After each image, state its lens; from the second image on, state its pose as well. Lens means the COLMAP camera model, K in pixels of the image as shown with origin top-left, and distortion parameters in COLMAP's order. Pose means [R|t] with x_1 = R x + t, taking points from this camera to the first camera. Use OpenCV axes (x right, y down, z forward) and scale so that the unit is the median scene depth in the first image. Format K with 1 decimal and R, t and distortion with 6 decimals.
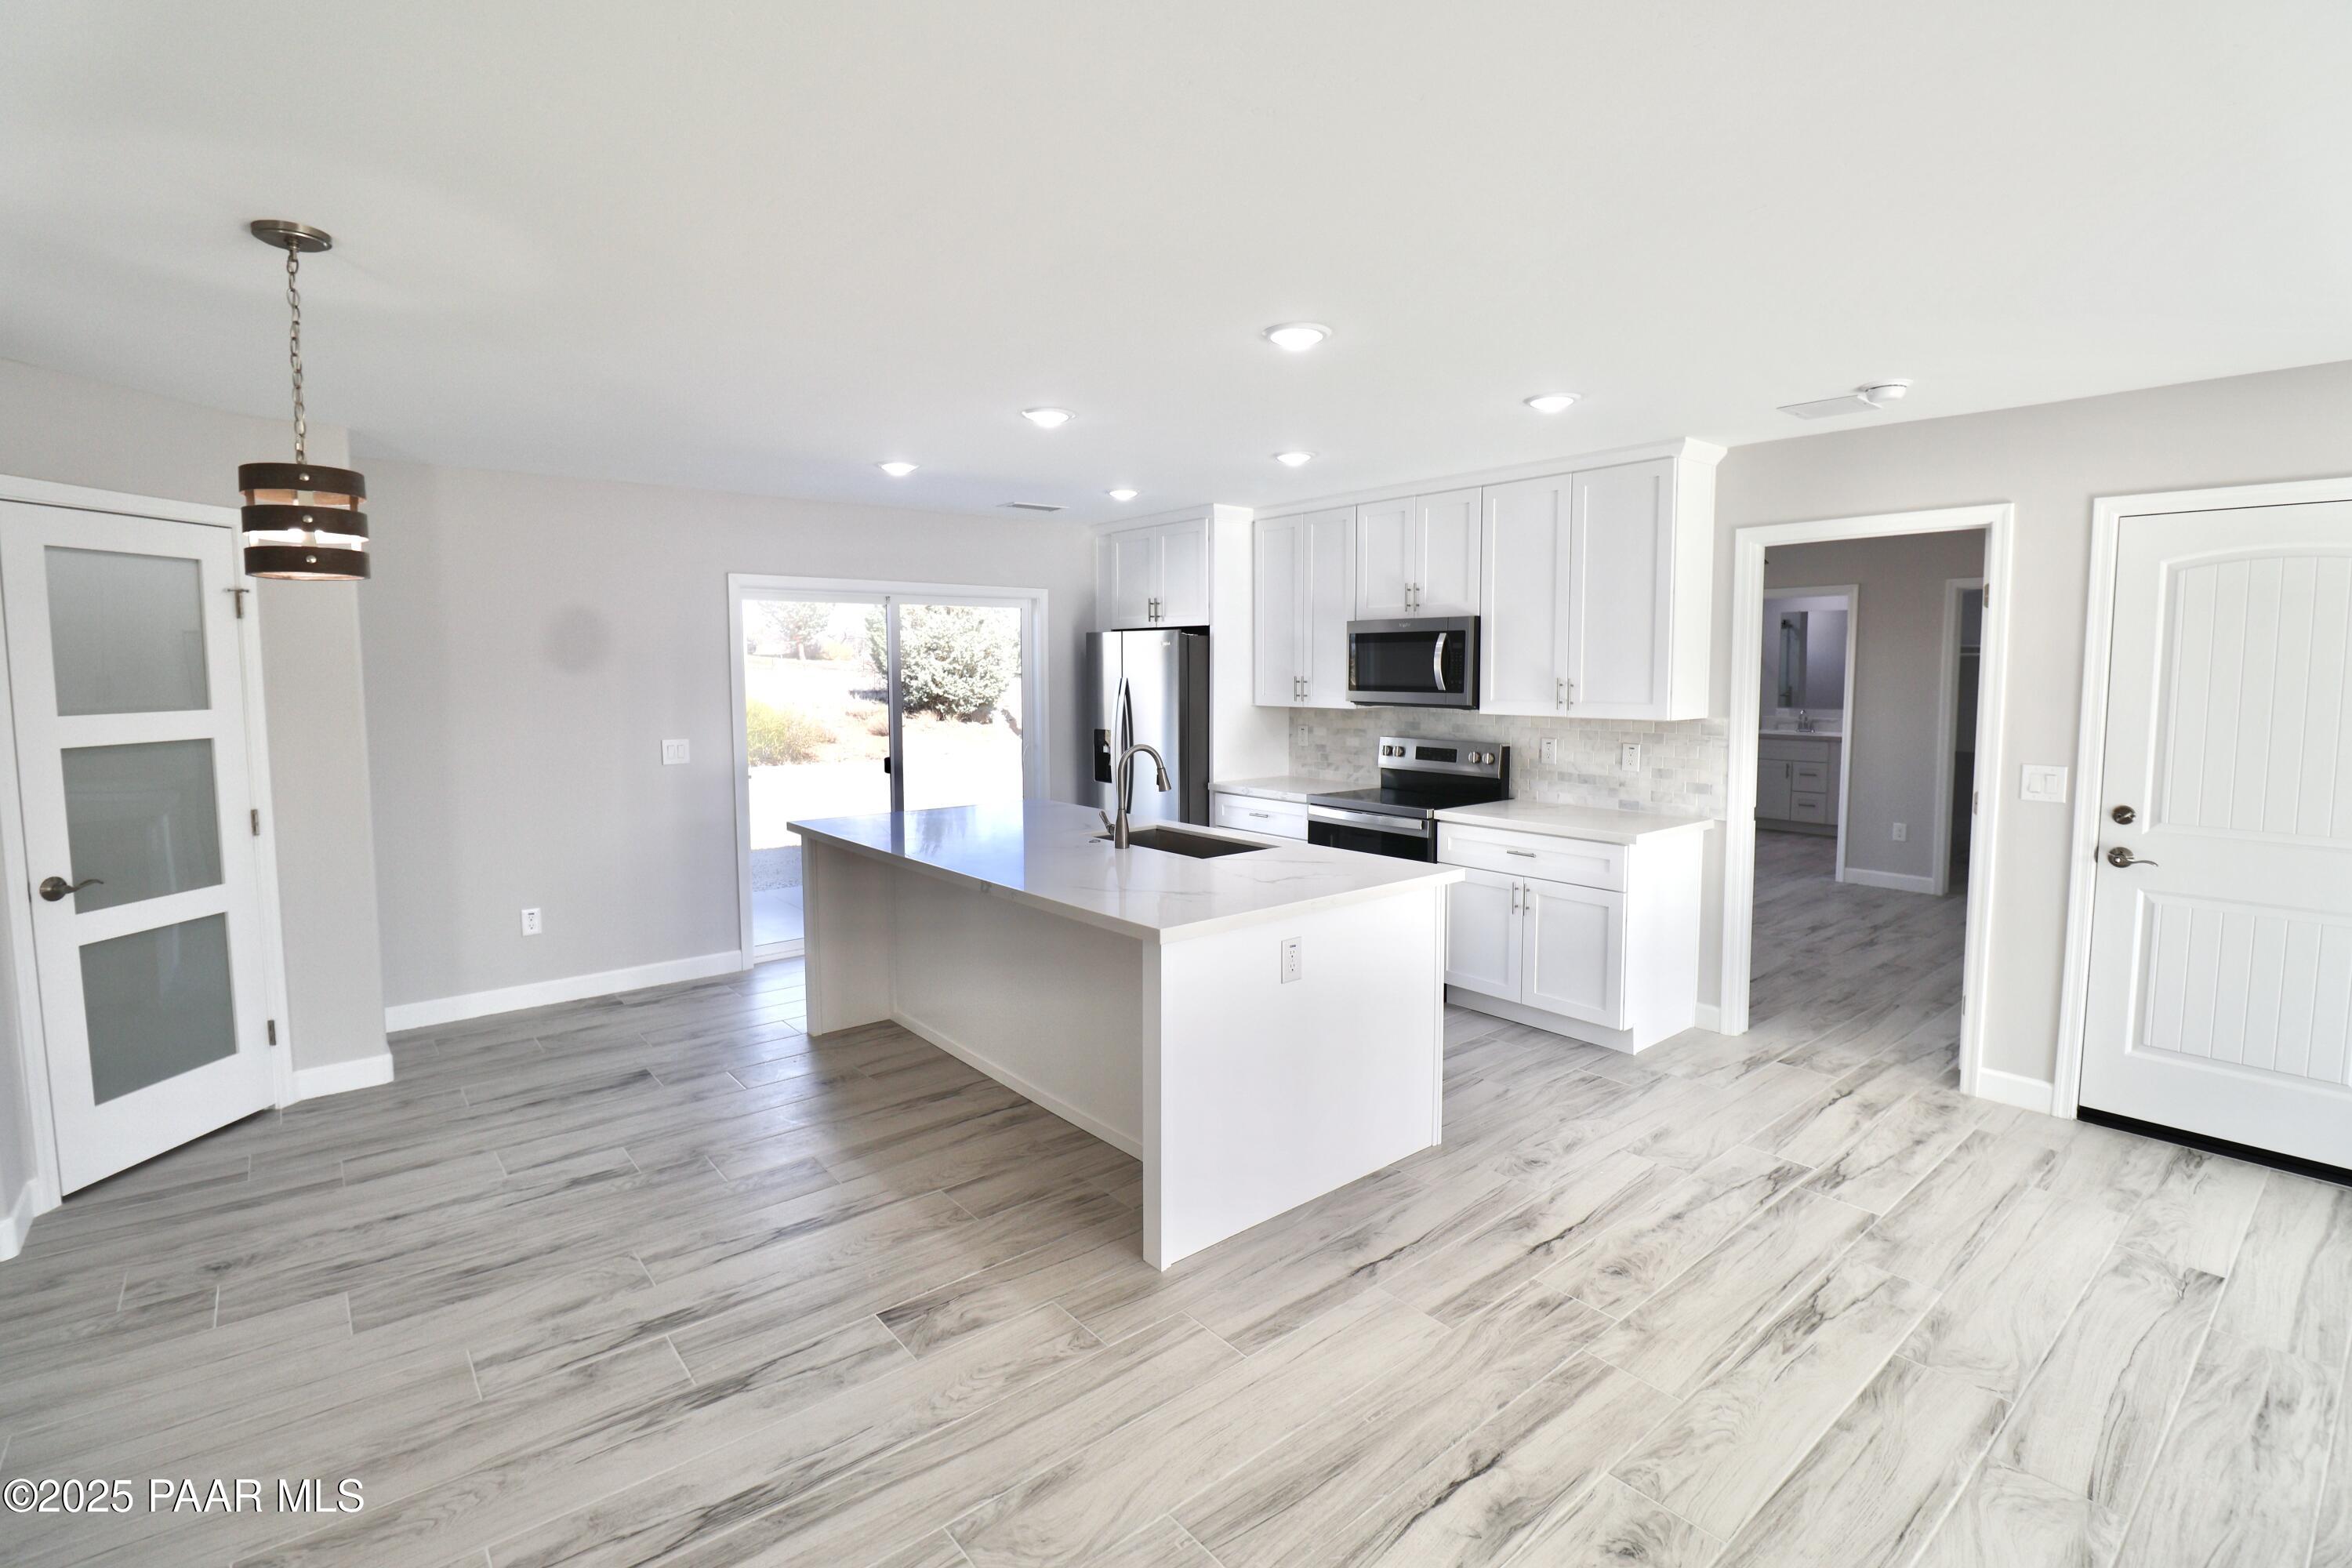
lens RADIAL K [[1097.4, 0, 1191.2], [0, 1097.4, 751.7], [0, 0, 1]] dist [0.009846, -0.020695]
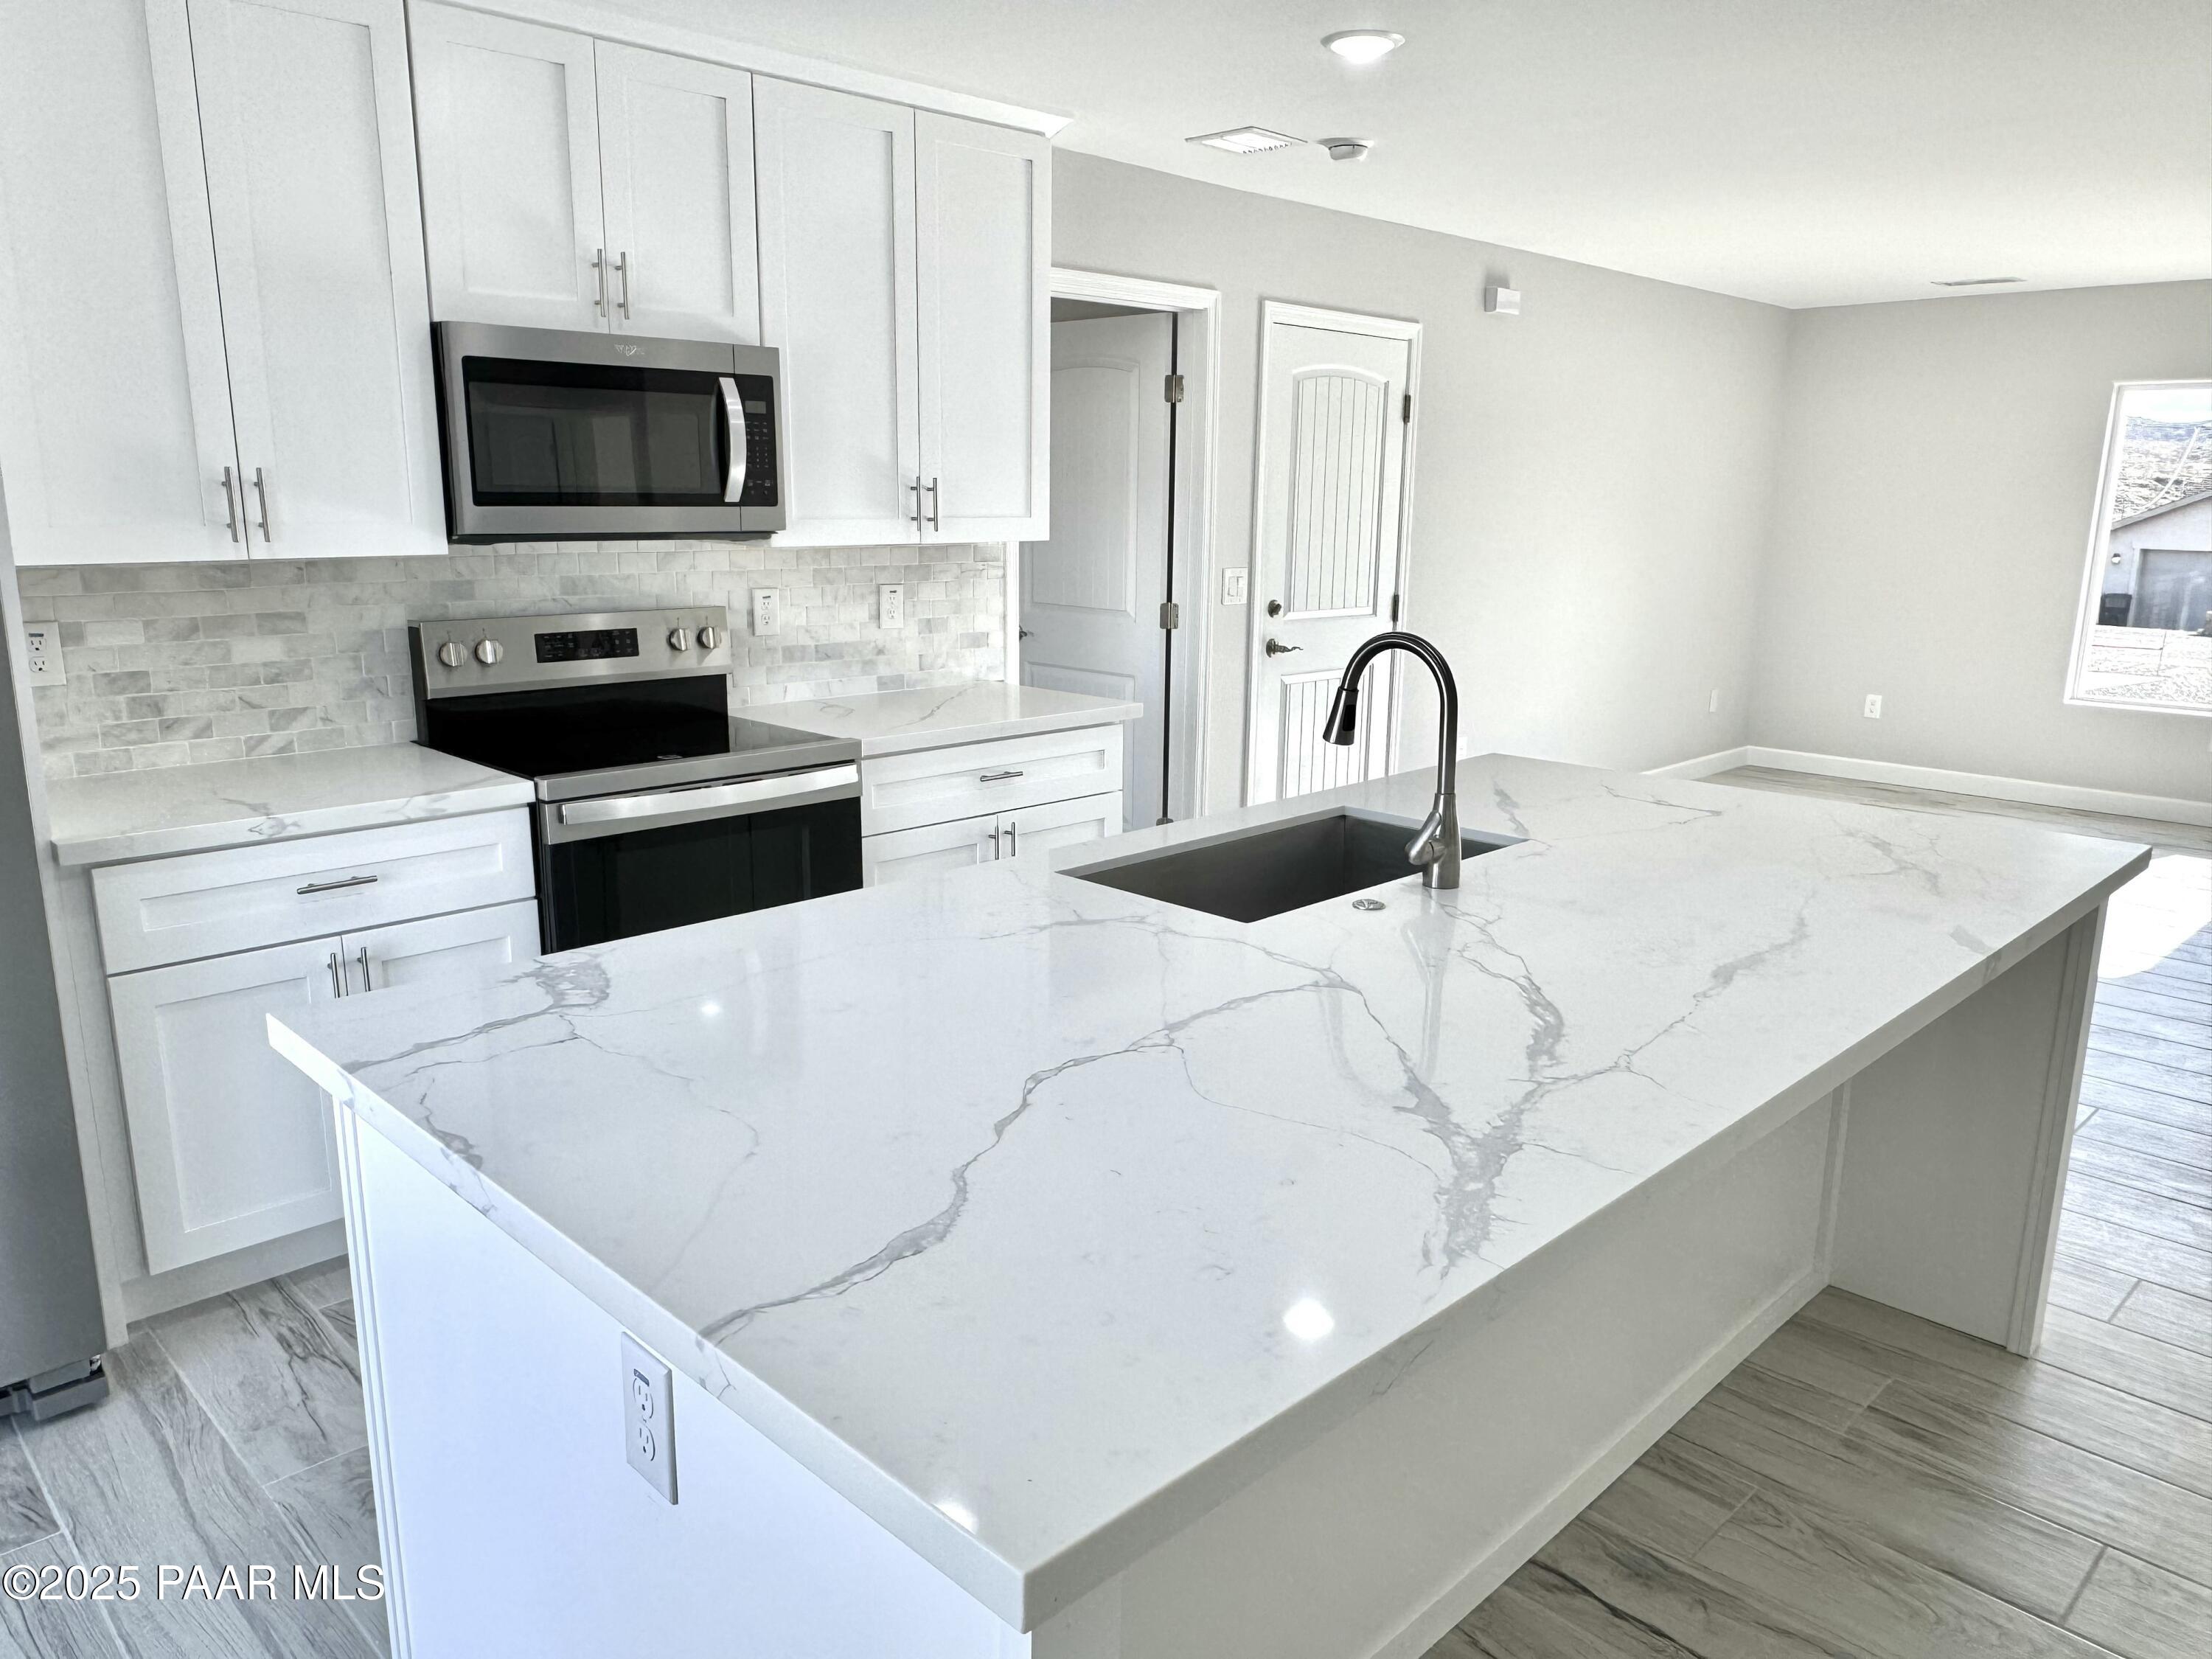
lens RADIAL K [[1540.5, 0, 1106.0], [0, 1540.5, 829.5], [0, 0, 1]] dist [0.000052, -0.003243]
pose [[-0.079050, -0.215047, 0.973399, -0.502479], [0.068385, 0.972985, 0.220509, -0.057340], [-0.994522, 0.083997, -0.062209, 0.948651]]
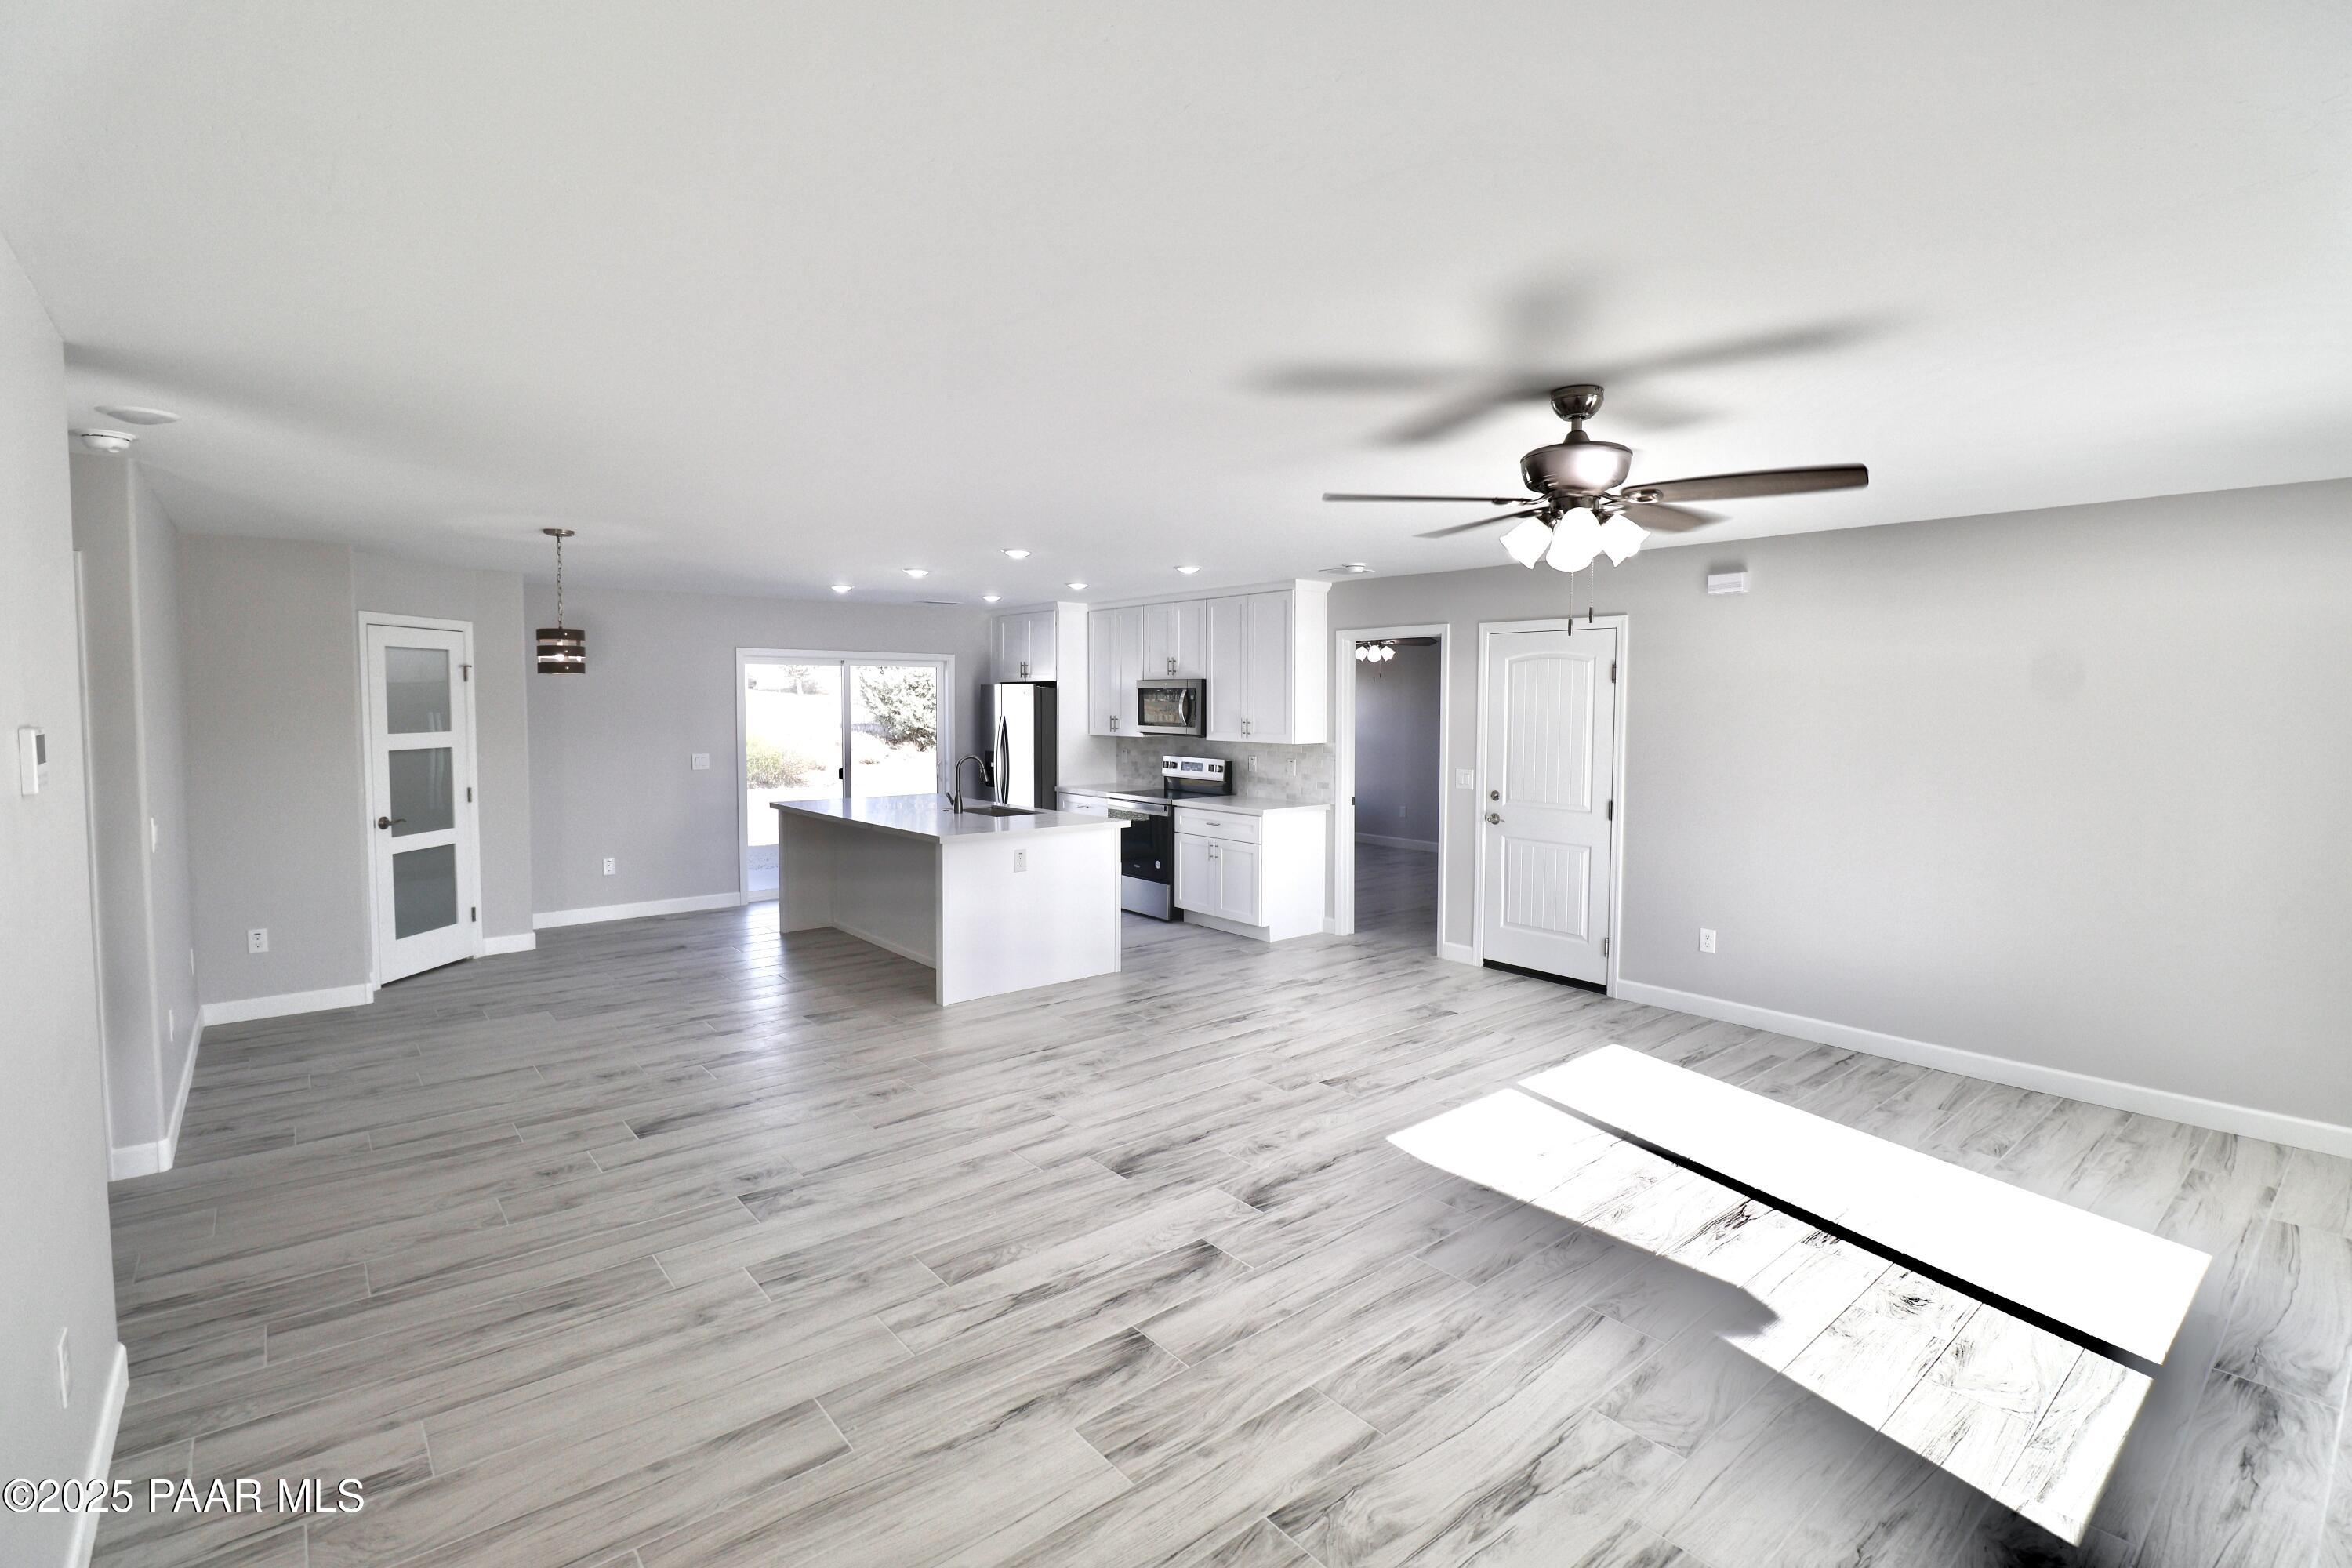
lens RADIAL K [[1097.4, 0, 1191.2], [0, 1097.4, 751.7], [0, 0, 1]] dist [0.009846, -0.020695]
pose [[0.999984, 0.005650, 0.000212, 0.253213], [-0.005640, 0.999476, -0.031875, 0.034679], [-0.000392, 0.031873, 0.999492, -0.624090]]
